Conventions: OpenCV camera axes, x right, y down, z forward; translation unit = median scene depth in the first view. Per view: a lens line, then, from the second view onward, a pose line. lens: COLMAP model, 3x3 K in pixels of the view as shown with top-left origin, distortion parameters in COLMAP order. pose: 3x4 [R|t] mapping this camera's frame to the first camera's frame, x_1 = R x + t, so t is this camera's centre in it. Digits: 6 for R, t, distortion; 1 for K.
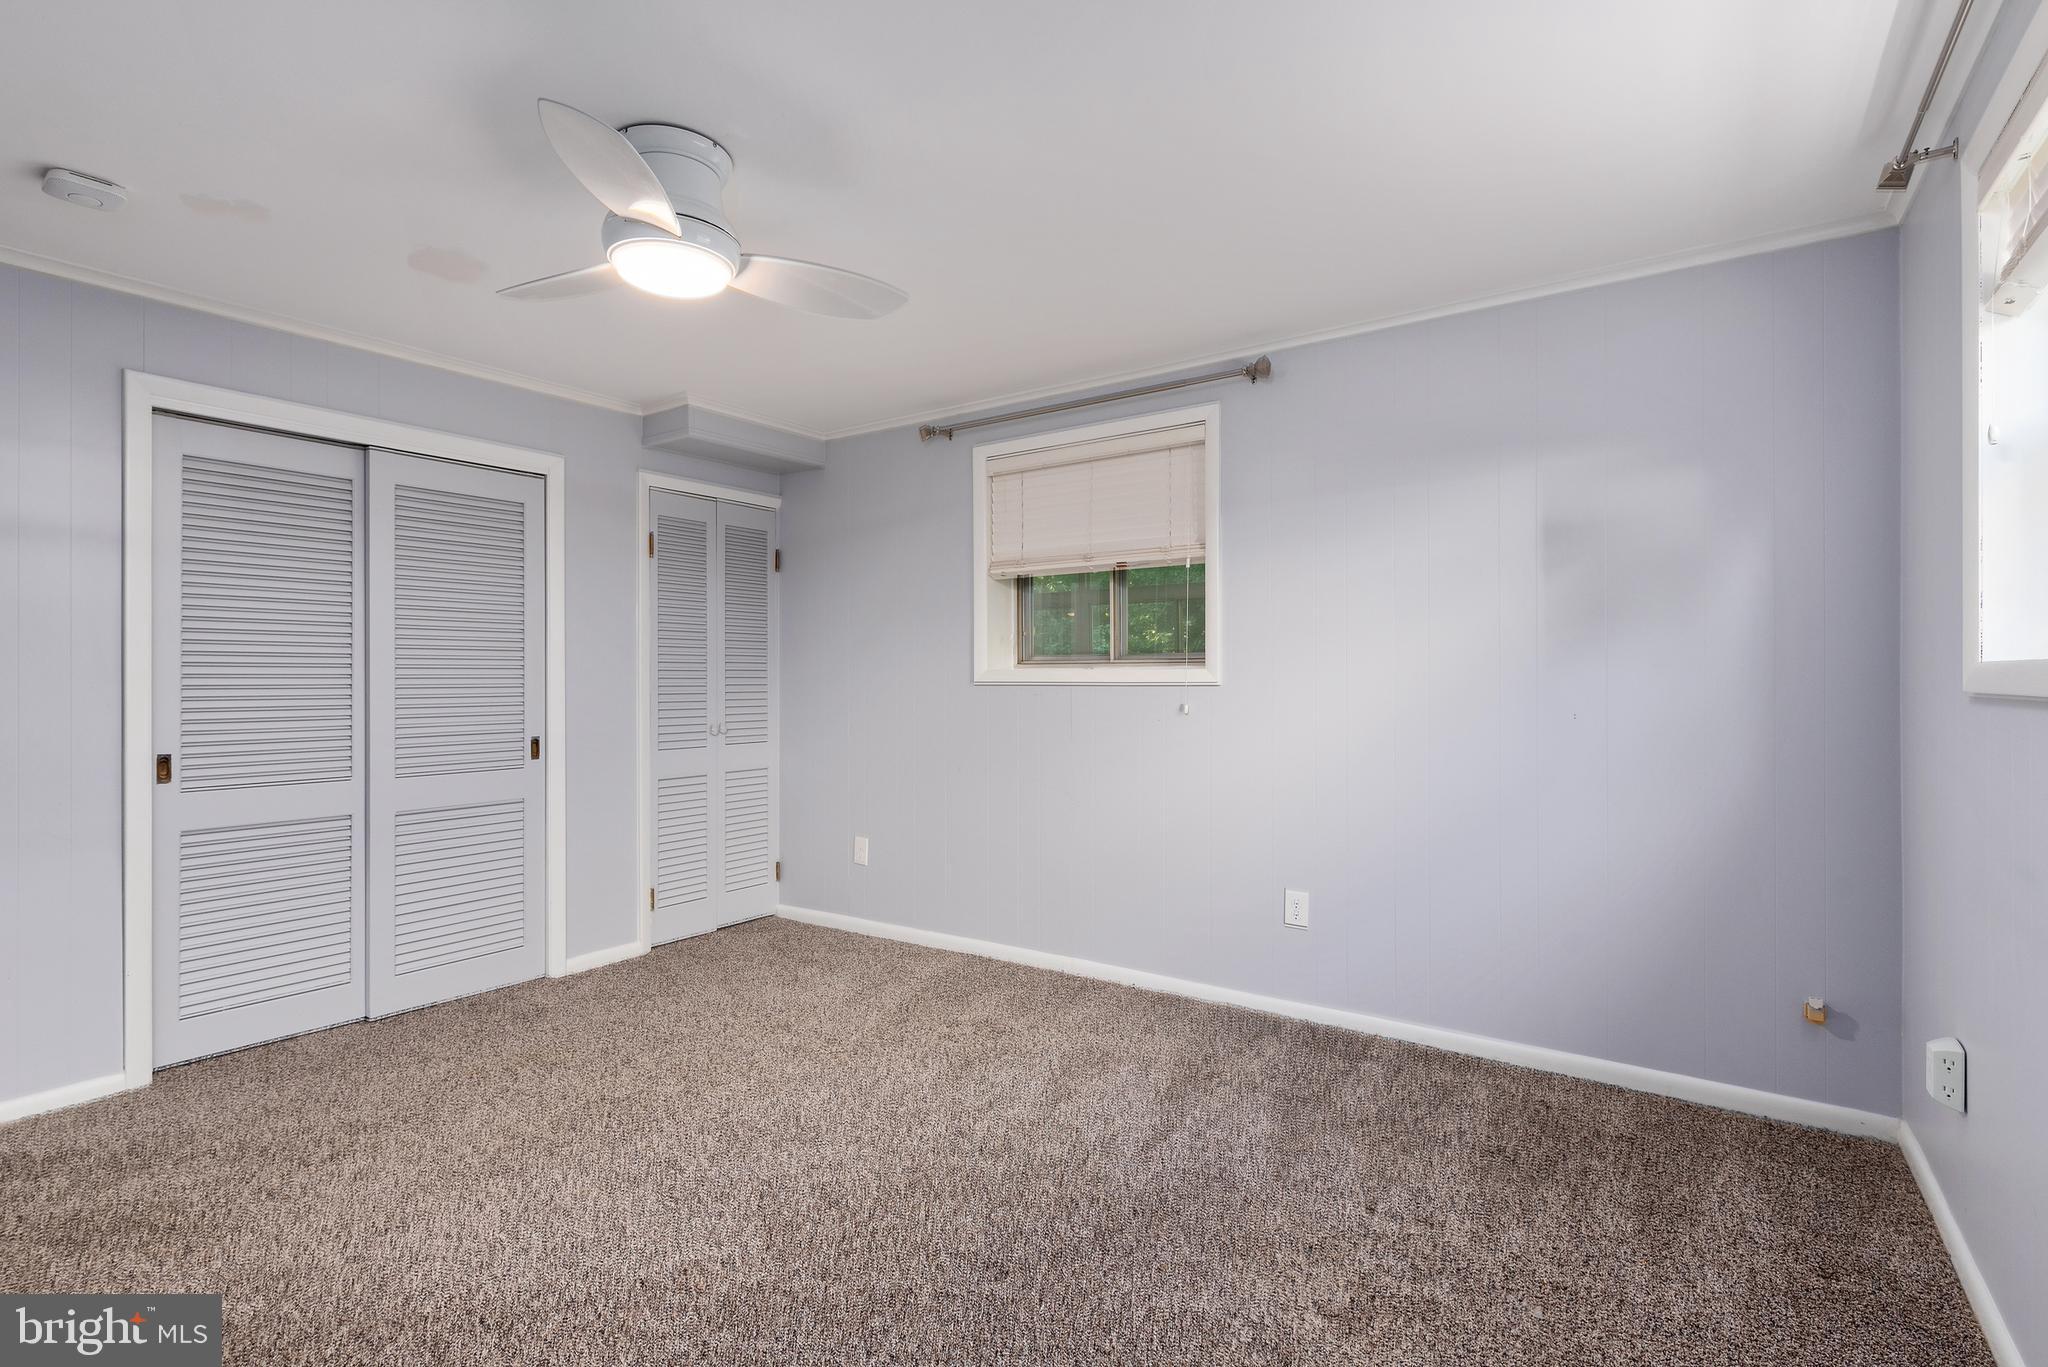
lens RADIAL K [[953.3, 0, 1024.7], [0, 953.3, 686.6], [0, 0, 1]] dist [-0.001614, -0.000042]
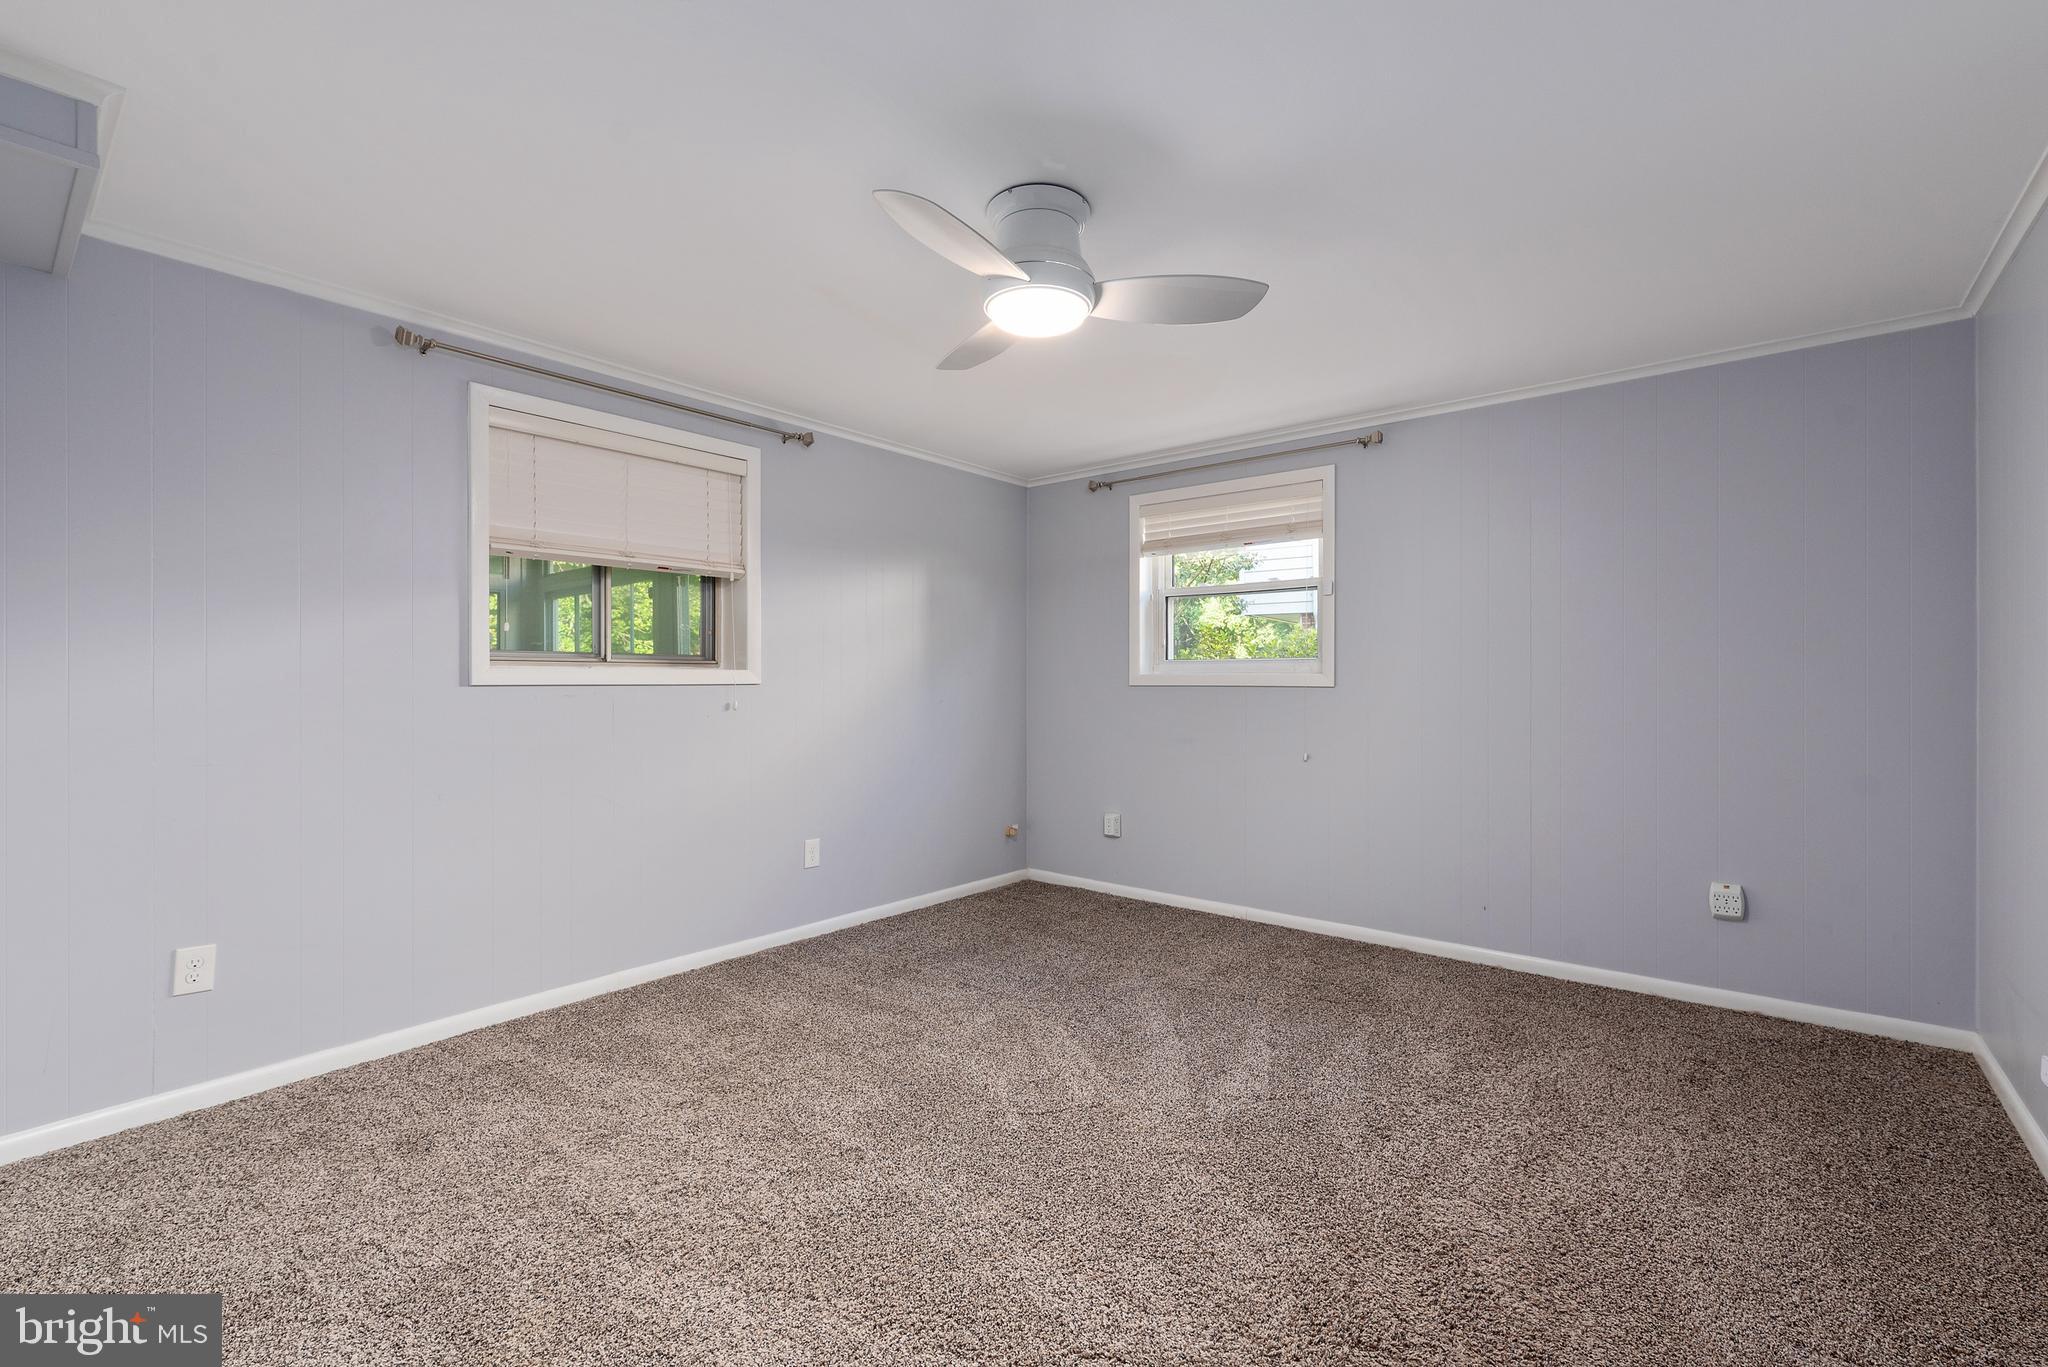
lens RADIAL K [[885.0, 0, 1023.5], [0, 885.0, 686.1], [0, 0, 1]] dist [0.000304, -0.000019]
pose [[0.068866, -0.002799, 0.997622, -0.846009], [0.003536, 0.999990, 0.002562, -0.001642], [-0.997620, 0.003351, 0.068875, 0.566213]]
